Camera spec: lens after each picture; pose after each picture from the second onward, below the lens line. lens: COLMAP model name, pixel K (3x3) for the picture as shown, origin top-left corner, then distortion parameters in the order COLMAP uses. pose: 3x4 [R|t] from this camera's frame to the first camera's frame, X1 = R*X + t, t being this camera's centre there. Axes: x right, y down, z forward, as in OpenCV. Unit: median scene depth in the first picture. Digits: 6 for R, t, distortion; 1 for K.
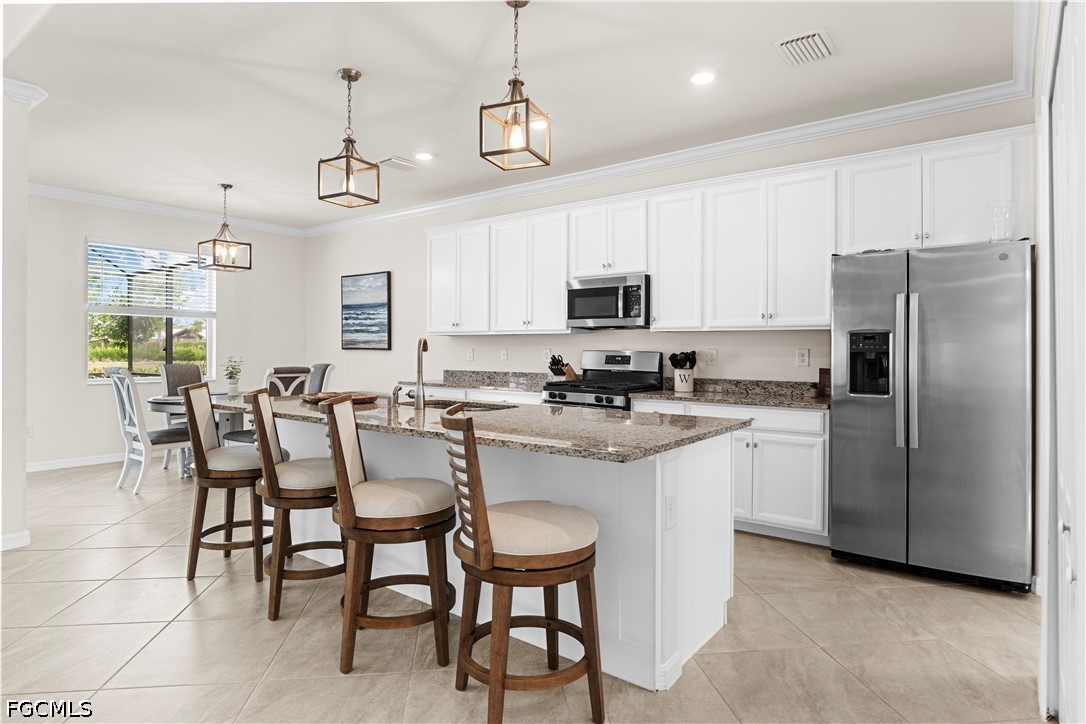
lens RADIAL K [[613.4, 0, 540.5], [0, 613.4, 355.4], [0, 0, 1]] dist [-0.012771, -0.000040]
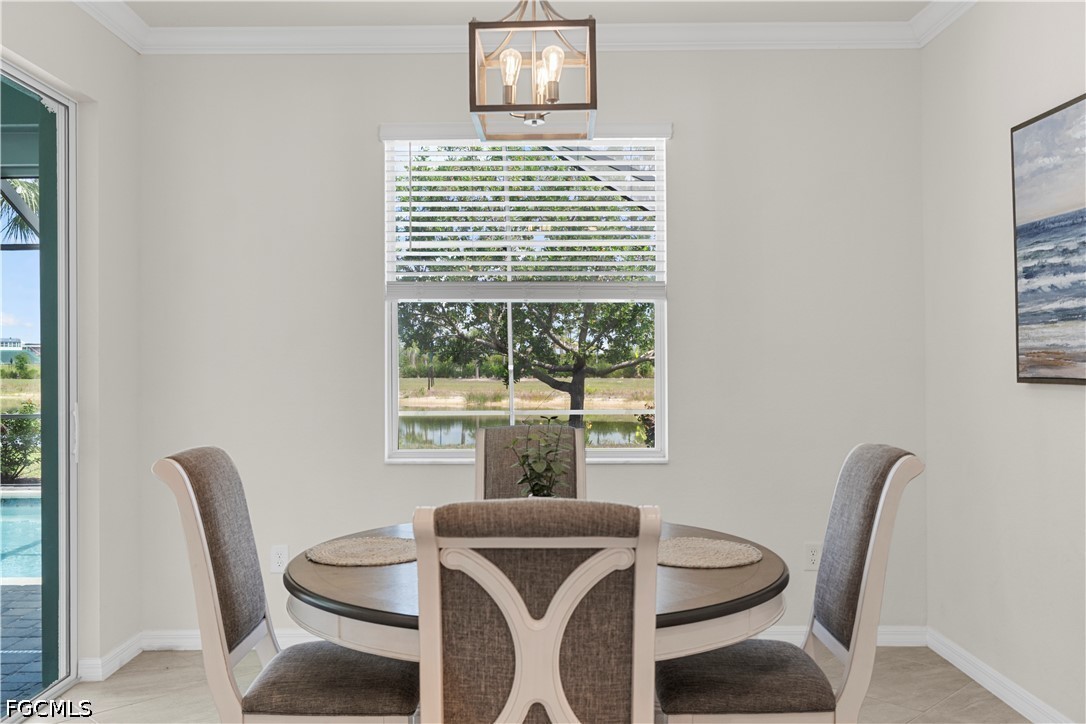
lens RADIAL K [[932.5, 0, 541.1], [0, 932.5, 358.8], [0, 0, 1]] dist [-0.016050, -0.007226]
pose [[0.610574, -0.008274, -0.791916, -0.174138], [0.001347, 0.999955, -0.009408, -0.025090], [0.791958, 0.004678, 0.610558, 0.837767]]
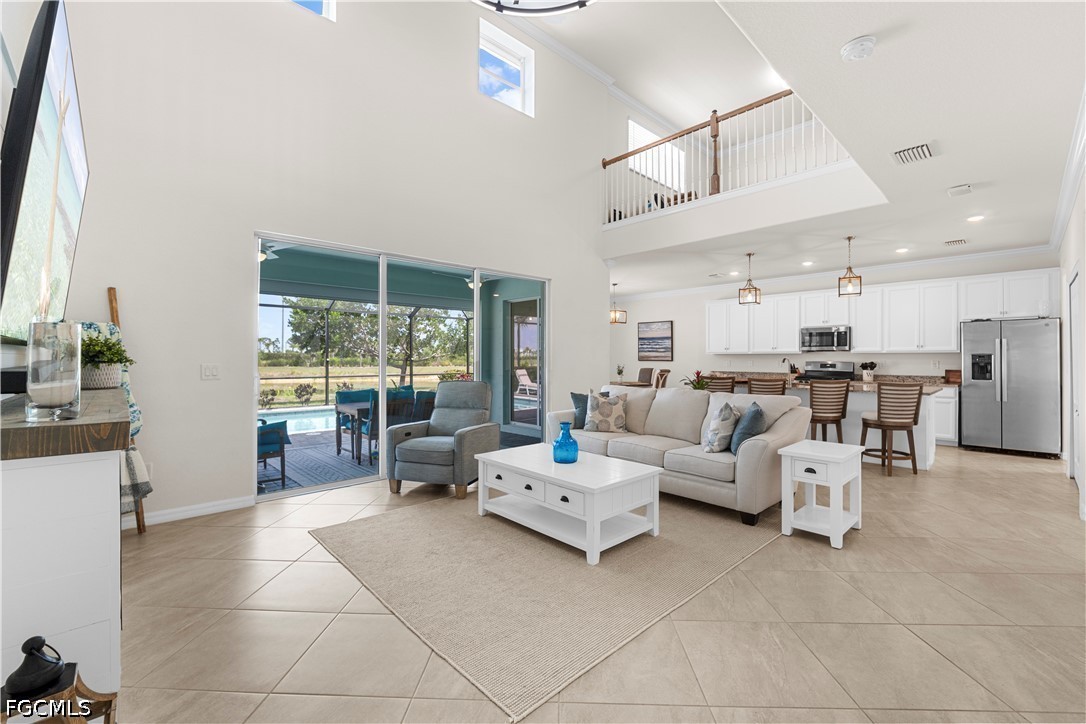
lens RADIAL K [[454.2, 0, 548.8], [0, 454.2, 360.7], [0, 0, 1]] dist [-0.008606, 0.000653]
pose [[0.988424, -0.003527, -0.151678, -0.582946], [0.002793, 0.999983, -0.005053, -0.005577], [0.151693, 0.004571, 0.988417, -0.676199]]
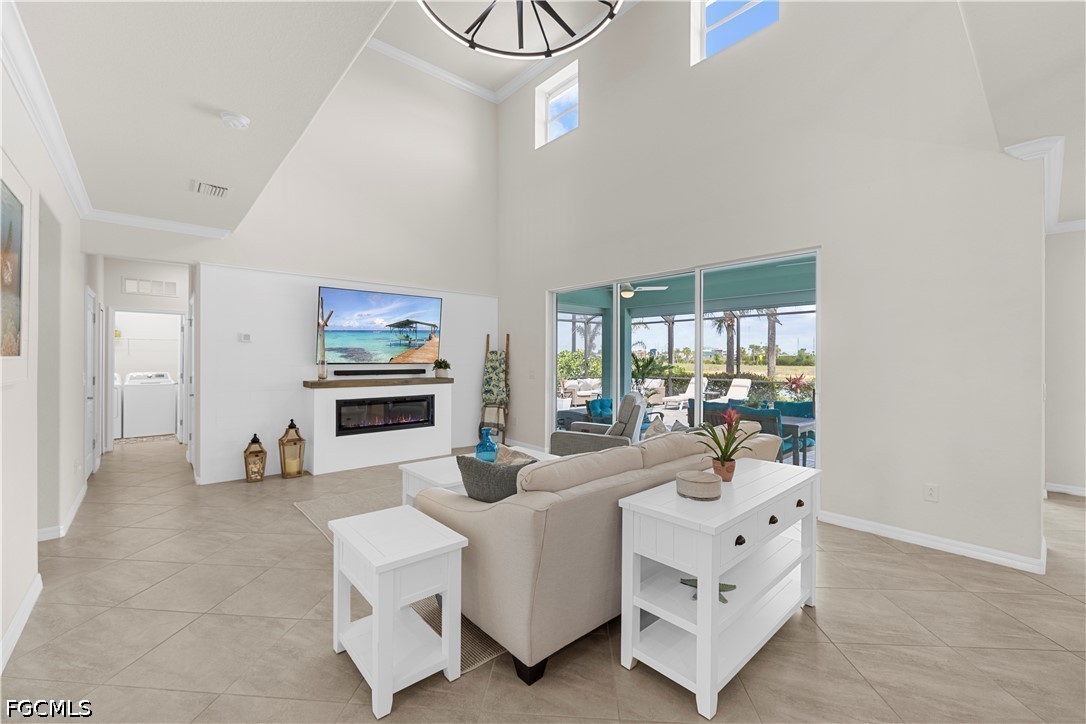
lens RADIAL K [[454.2, 0, 540.7], [0, 454.2, 353.7], [0, 0, 1]] dist [-0.008606, 0.000653]
pose [[-0.197537, -0.010954, -0.980234, 0.071771], [-0.012540, 0.999884, -0.008647, -0.037870], [0.980215, 0.010584, -0.197652, 0.220506]]
